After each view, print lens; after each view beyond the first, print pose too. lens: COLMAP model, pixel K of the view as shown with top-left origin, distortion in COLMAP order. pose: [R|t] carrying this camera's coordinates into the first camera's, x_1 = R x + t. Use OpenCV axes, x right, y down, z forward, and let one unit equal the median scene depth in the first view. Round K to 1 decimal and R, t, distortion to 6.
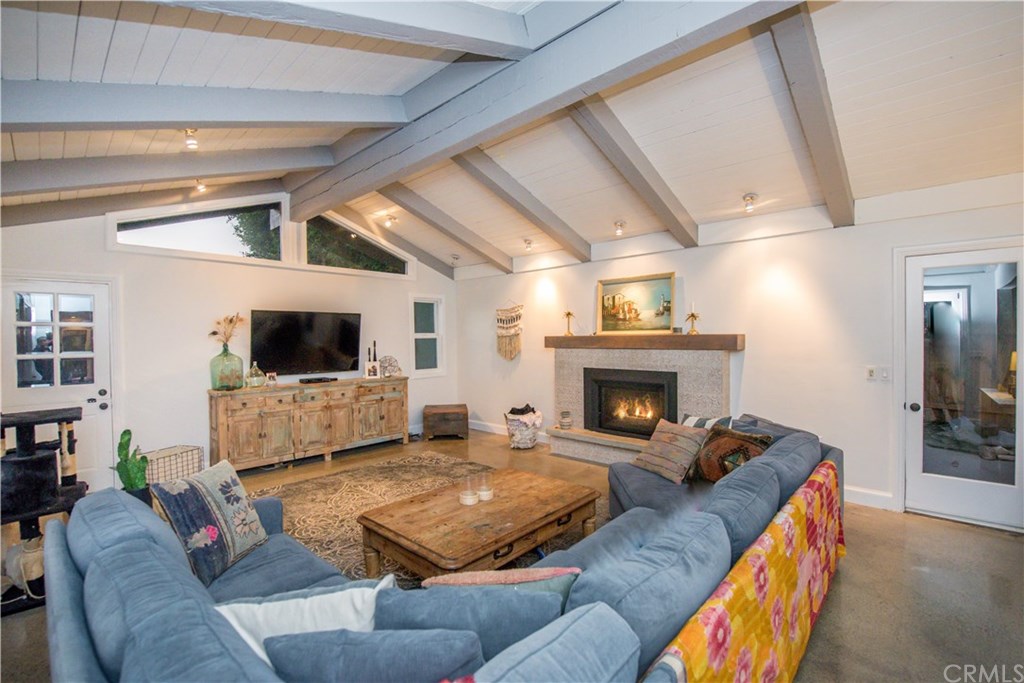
lens RADIAL K [[445.9, 0, 512.0], [0, 445.9, 341.5], [0, 0, 1]] dist [-0.000364, -0.000036]
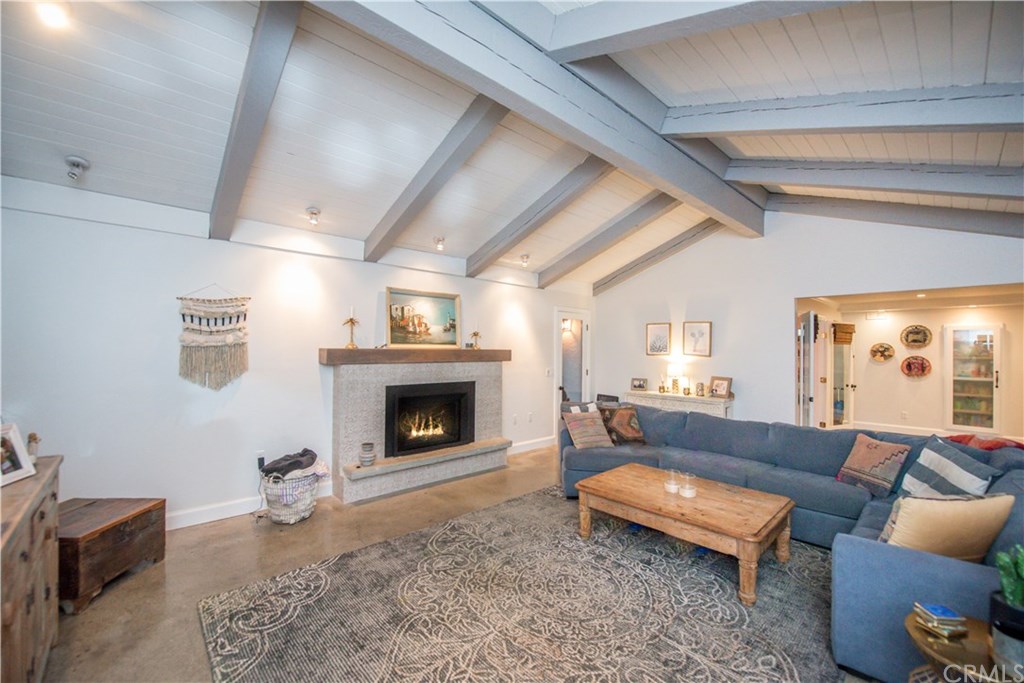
lens RADIAL K [[410.3, 0, 516.2], [0, 410.3, 341.7], [0, 0, 1]] dist [-0.016828, 0.000022]
pose [[0.076415, 0.030144, 0.996620, -0.627937], [0.001765, 0.999537, -0.030368, -0.002187], [-0.997075, 0.004079, 0.076327, 0.715402]]
